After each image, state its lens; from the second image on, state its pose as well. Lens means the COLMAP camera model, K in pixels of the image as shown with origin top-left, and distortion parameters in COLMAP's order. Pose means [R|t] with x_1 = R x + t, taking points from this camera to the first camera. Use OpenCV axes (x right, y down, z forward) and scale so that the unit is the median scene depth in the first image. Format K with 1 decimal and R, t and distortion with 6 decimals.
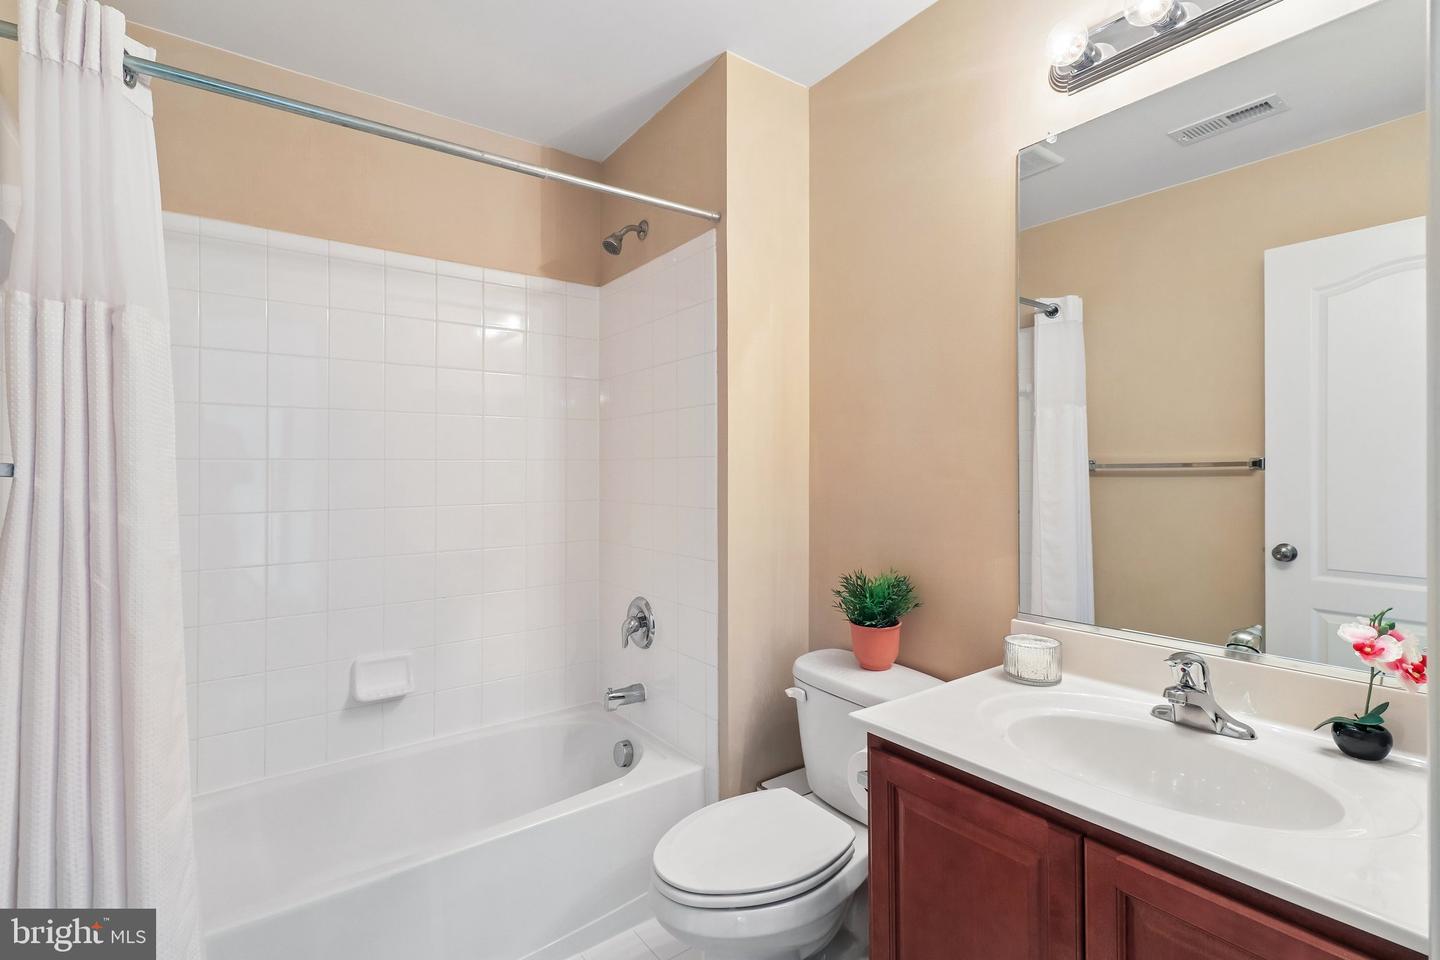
lens RADIAL K [[665.7, 0, 717.4], [0, 665.7, 456.9], [0, 0, 1]] dist [0.001213, 0.000120]
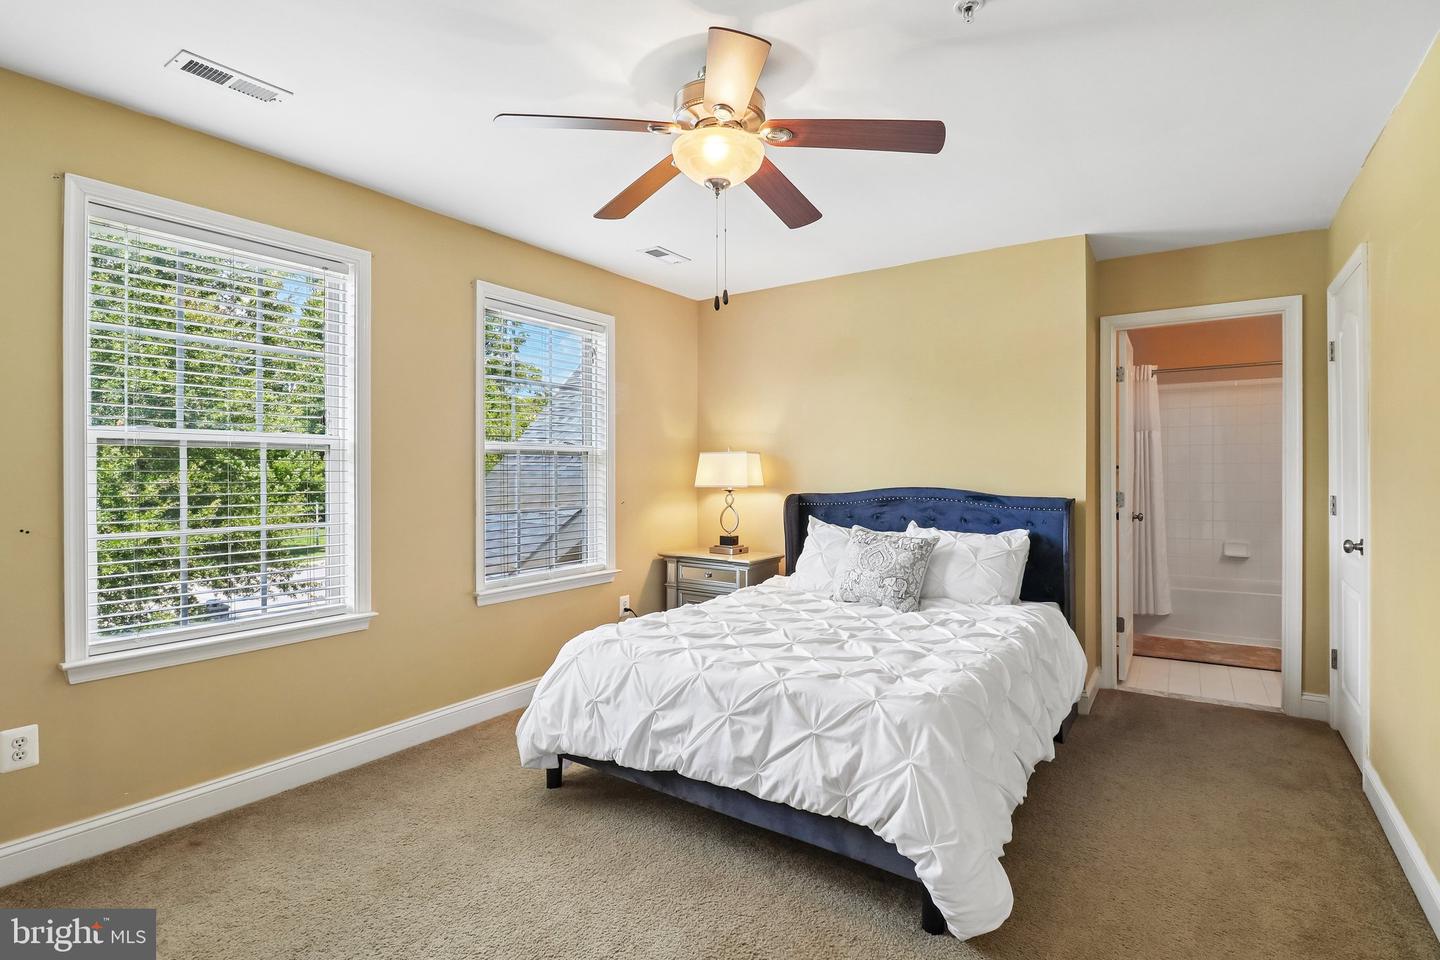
lens RADIAL K [[706.8, 0, 713.7], [0, 706.8, 471.5], [0, 0, 1]] dist [0.000248, 0.000067]
pose [[0.322273, 0.005583, -0.946630, 2.387197], [0.008704, 0.999923, 0.008861, -0.024660], [0.946607, -0.011096, 0.322200, -2.979795]]
